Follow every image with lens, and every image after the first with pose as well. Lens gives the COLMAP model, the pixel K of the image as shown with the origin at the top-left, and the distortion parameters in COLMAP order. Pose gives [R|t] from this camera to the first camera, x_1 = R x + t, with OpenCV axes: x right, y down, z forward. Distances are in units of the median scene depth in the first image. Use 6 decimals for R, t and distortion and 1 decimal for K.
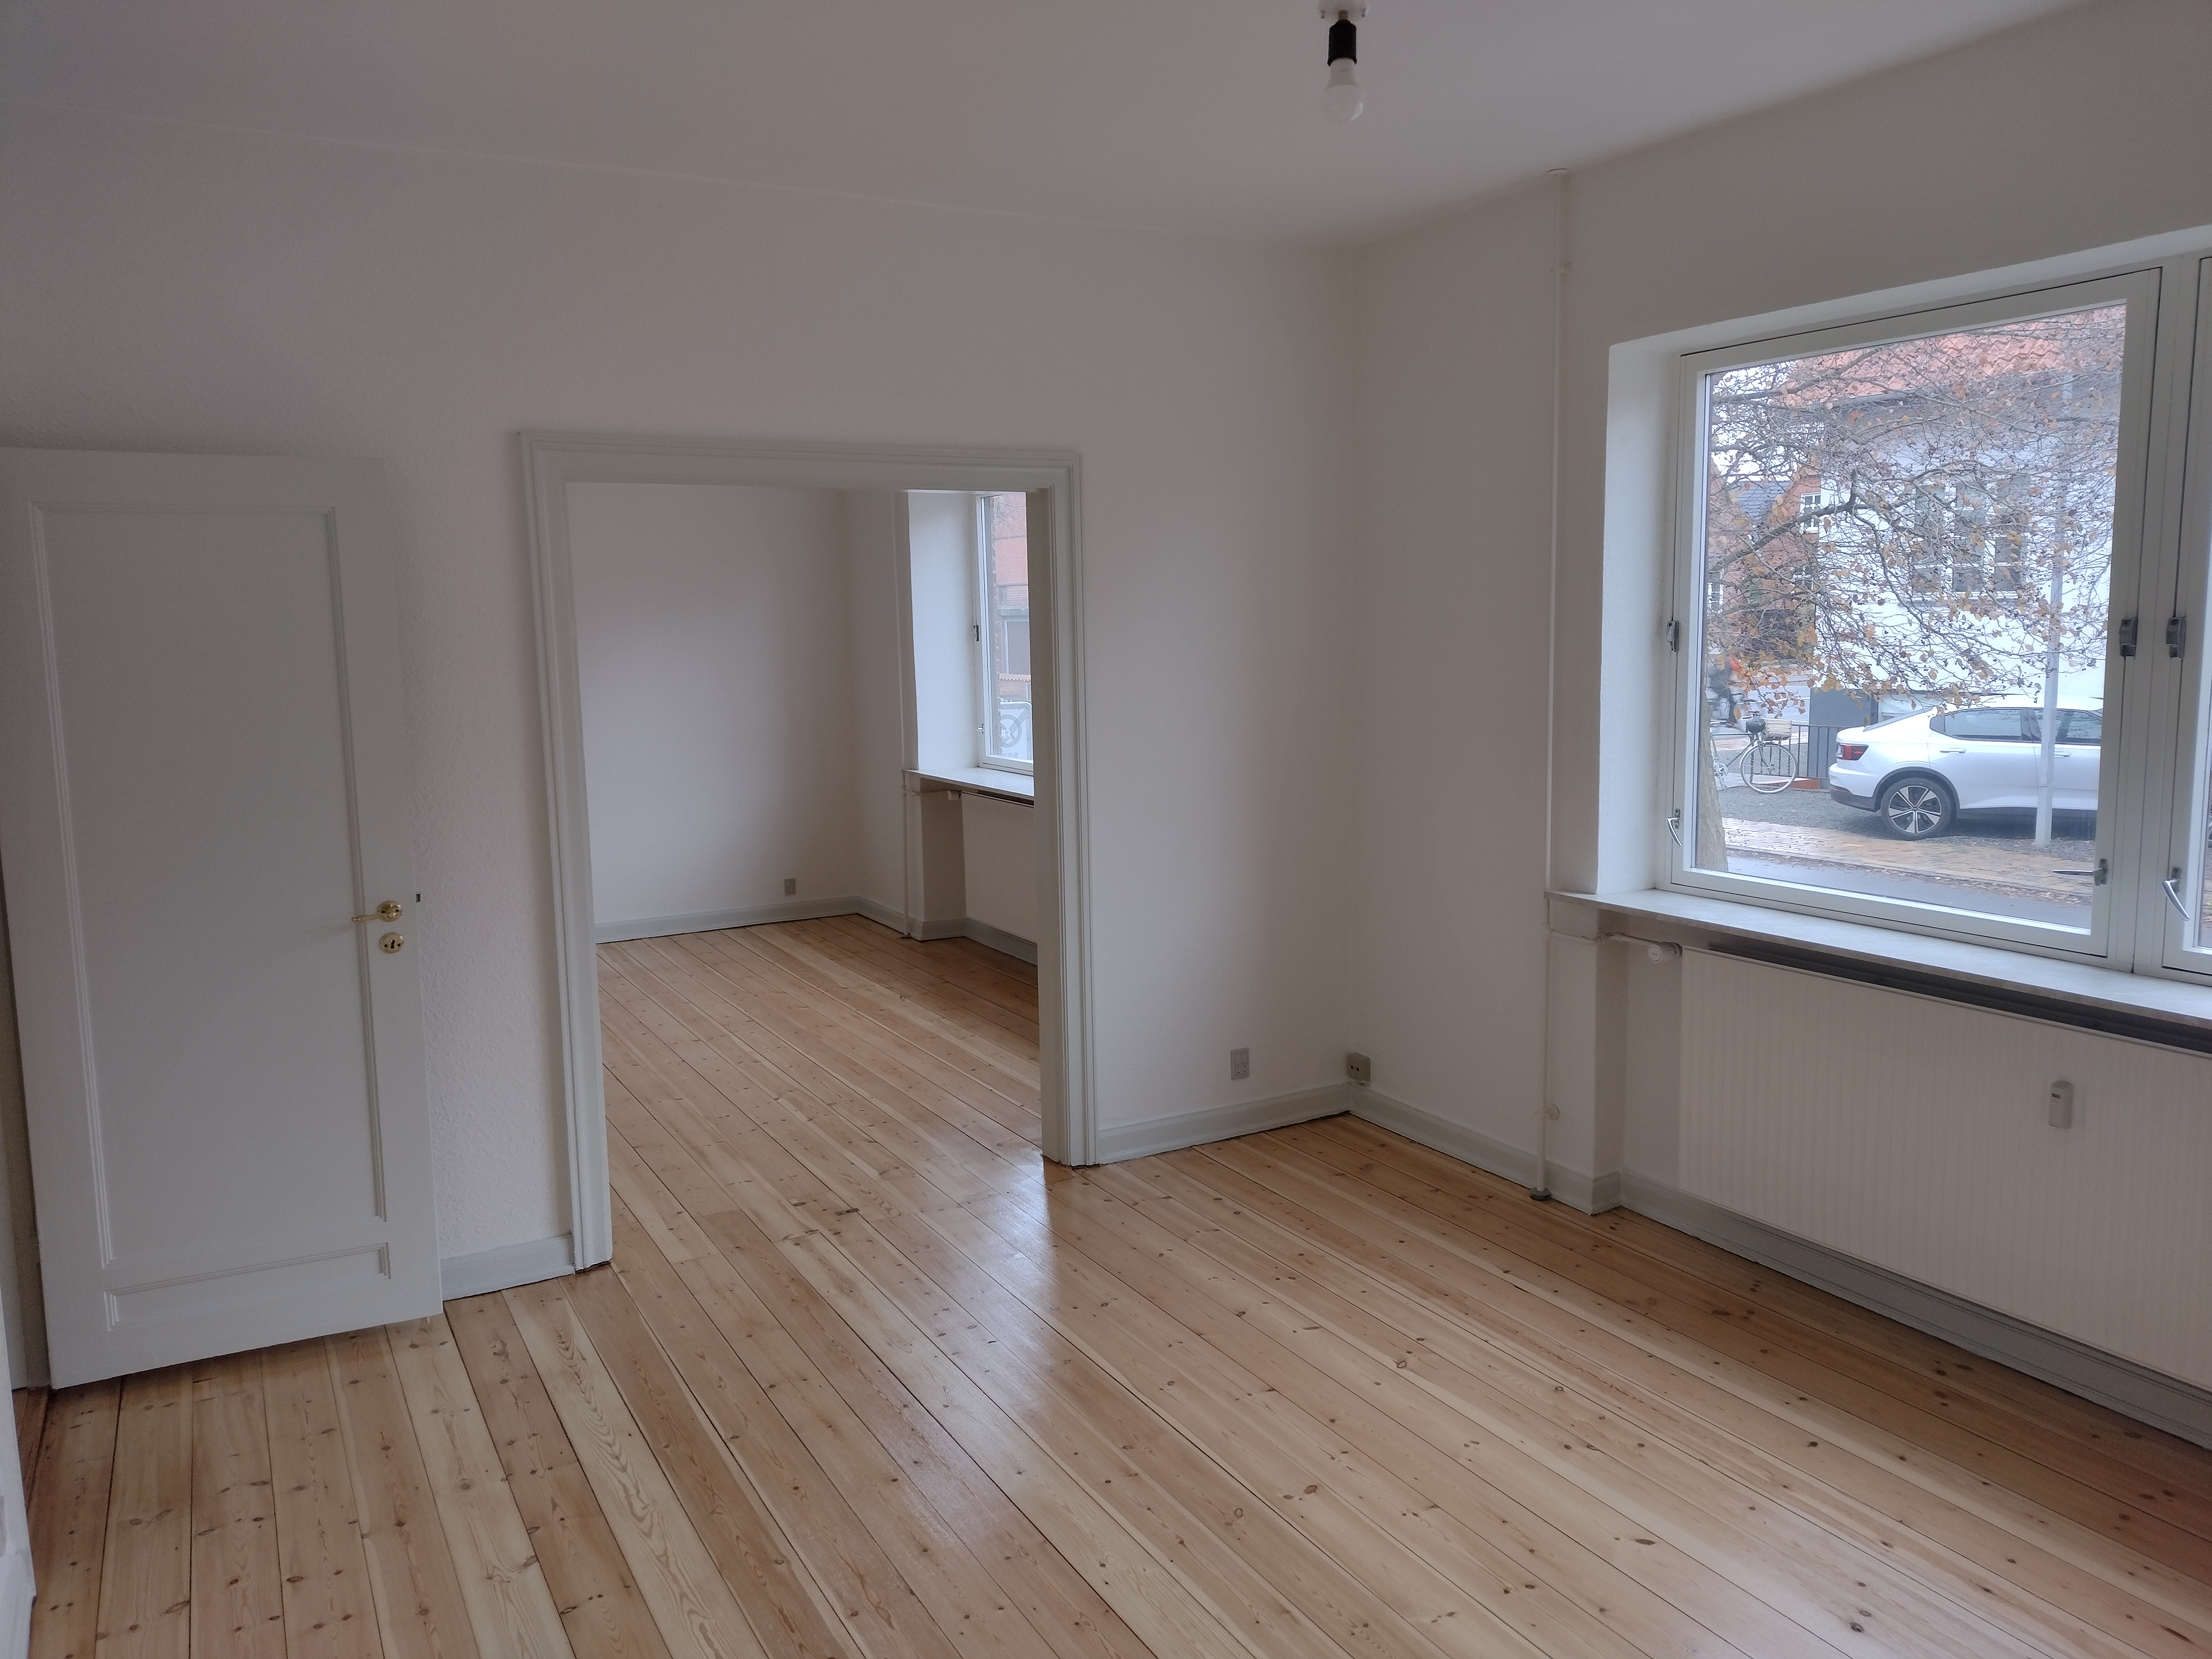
lens RADIAL K [[1617.5, 0, 1102.0], [0, 1617.5, 820.2], [0, 0, 1]] dist [0.075527, -0.091784]
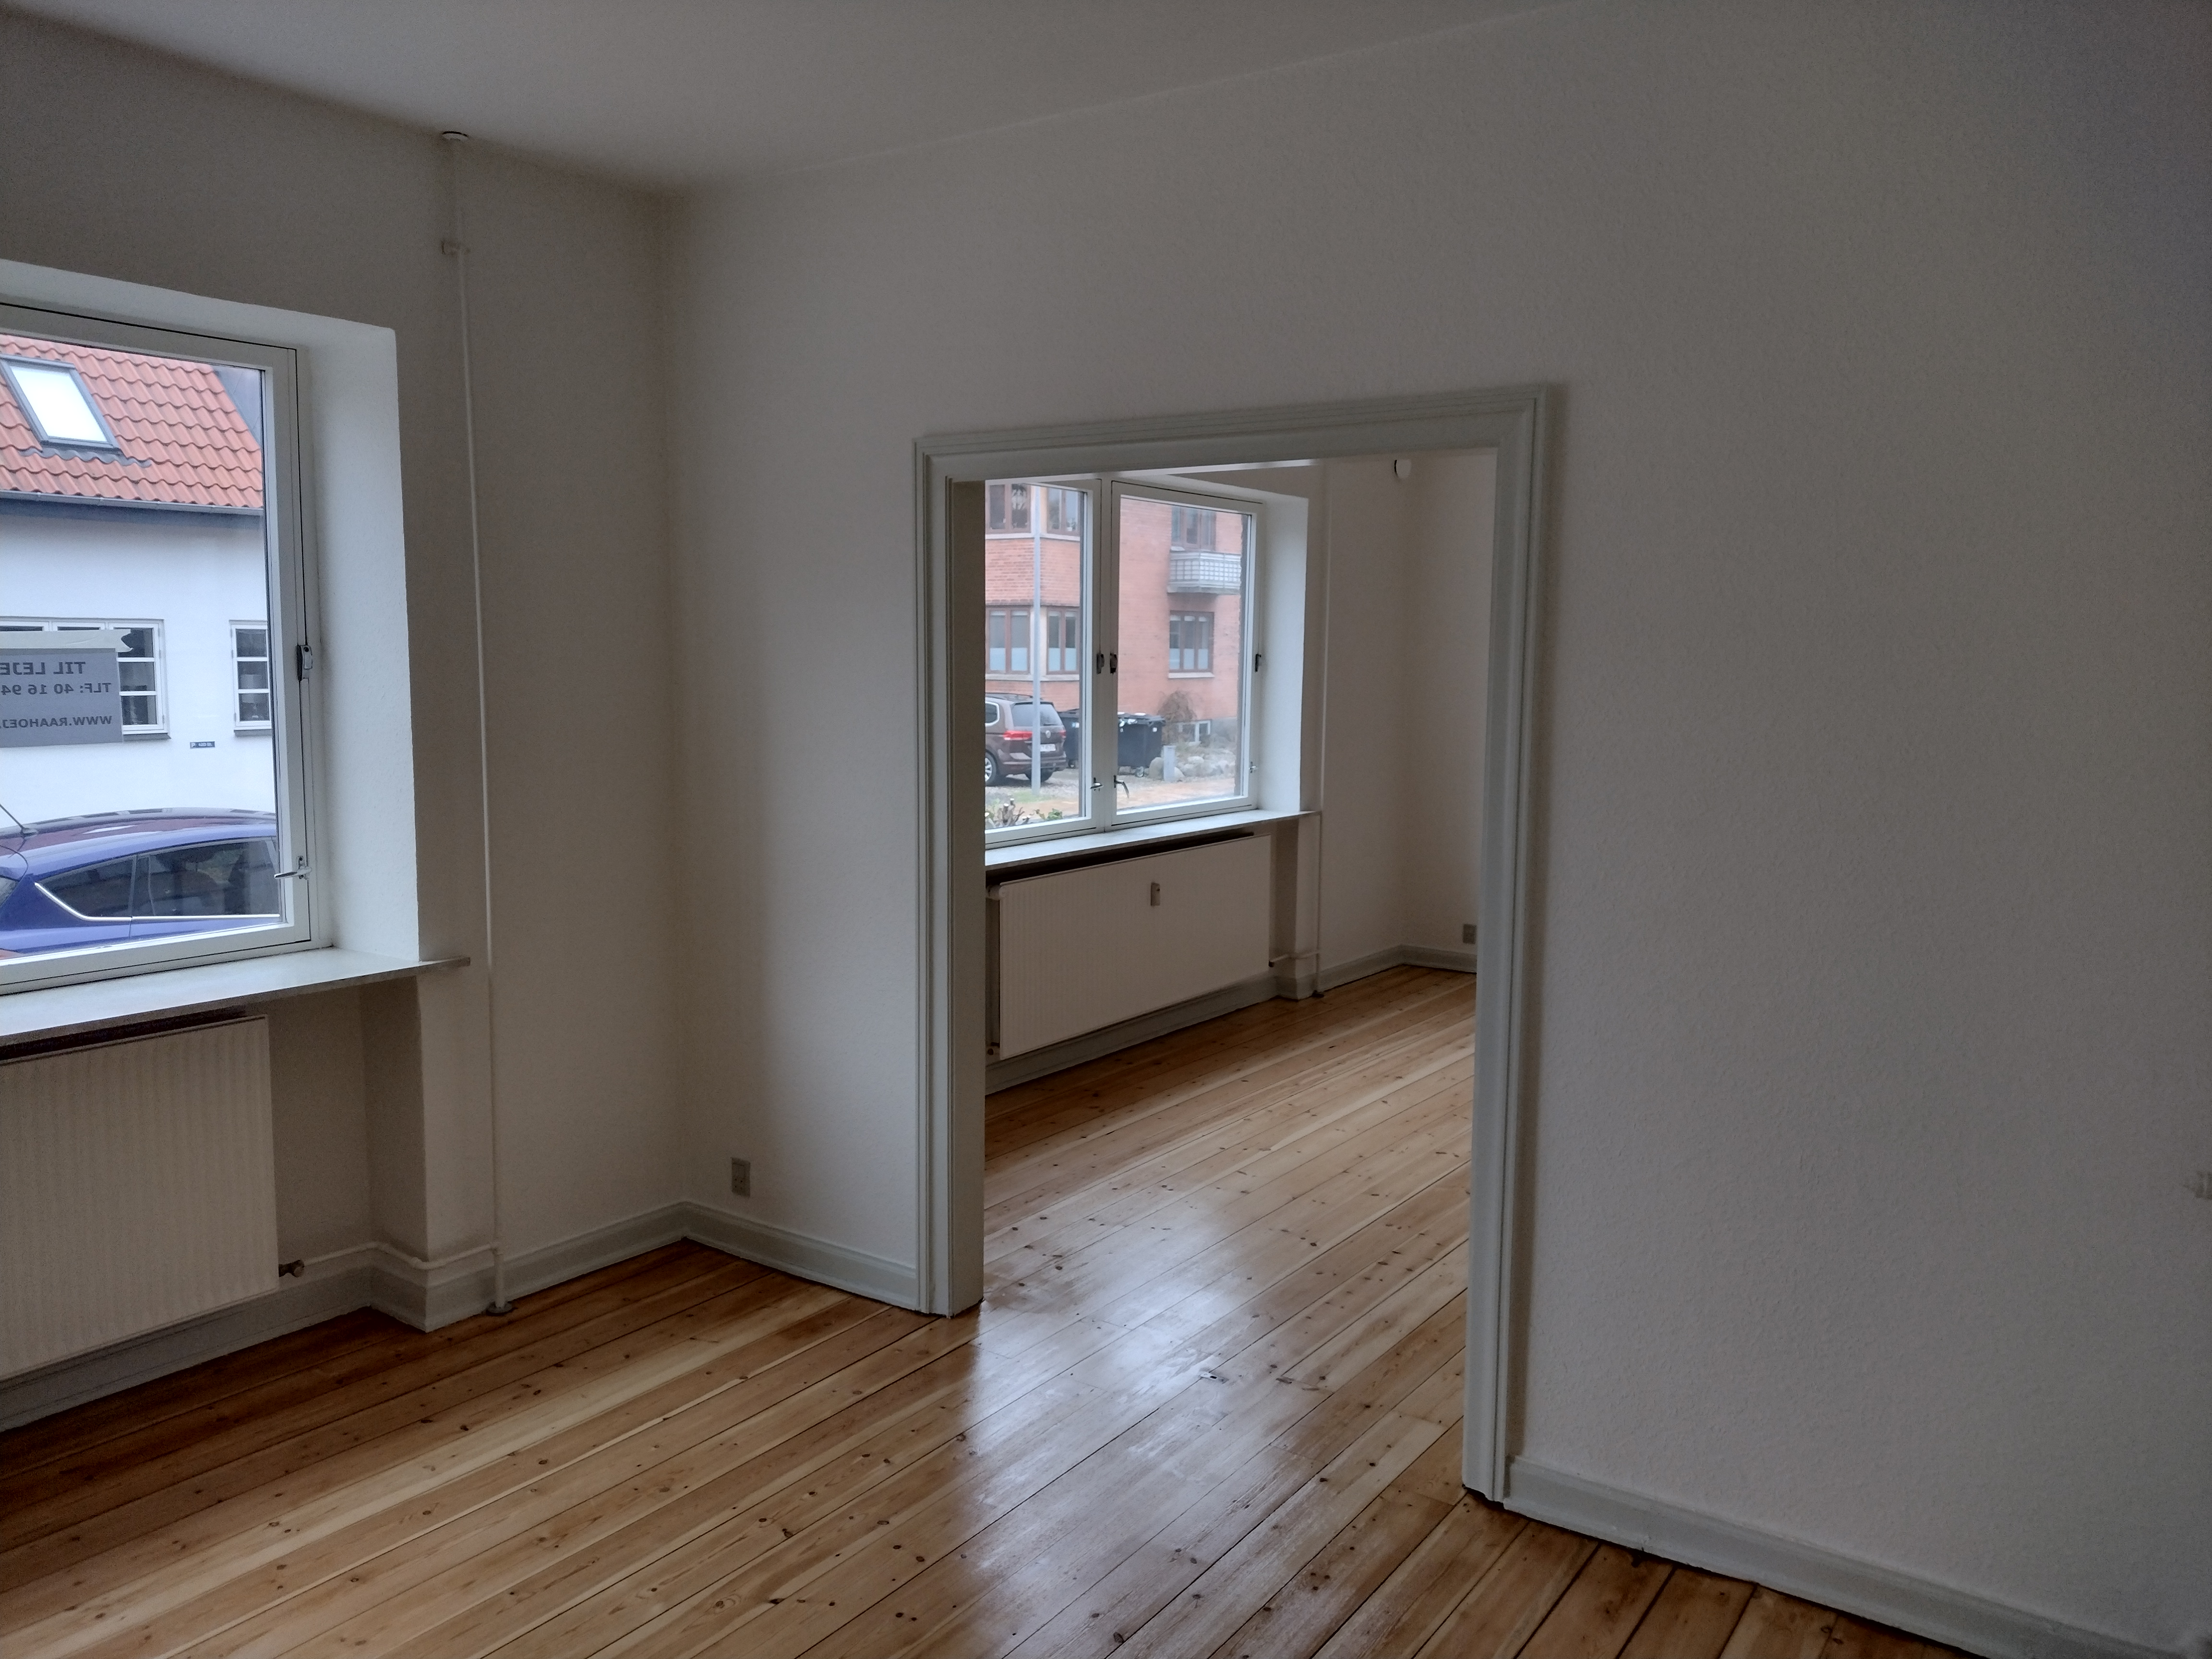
lens RADIAL K [[1613.2, 0, 1100.4], [0, 1613.2, 809.1], [0, 0, 1]] dist [0.123175, -0.166730]
pose [[-0.432239, -0.081556, 0.898063, -1.092906], [0.106163, 0.984374, 0.140491, -0.204625], [-0.895488, 0.156067, -0.416827, 1.755885]]
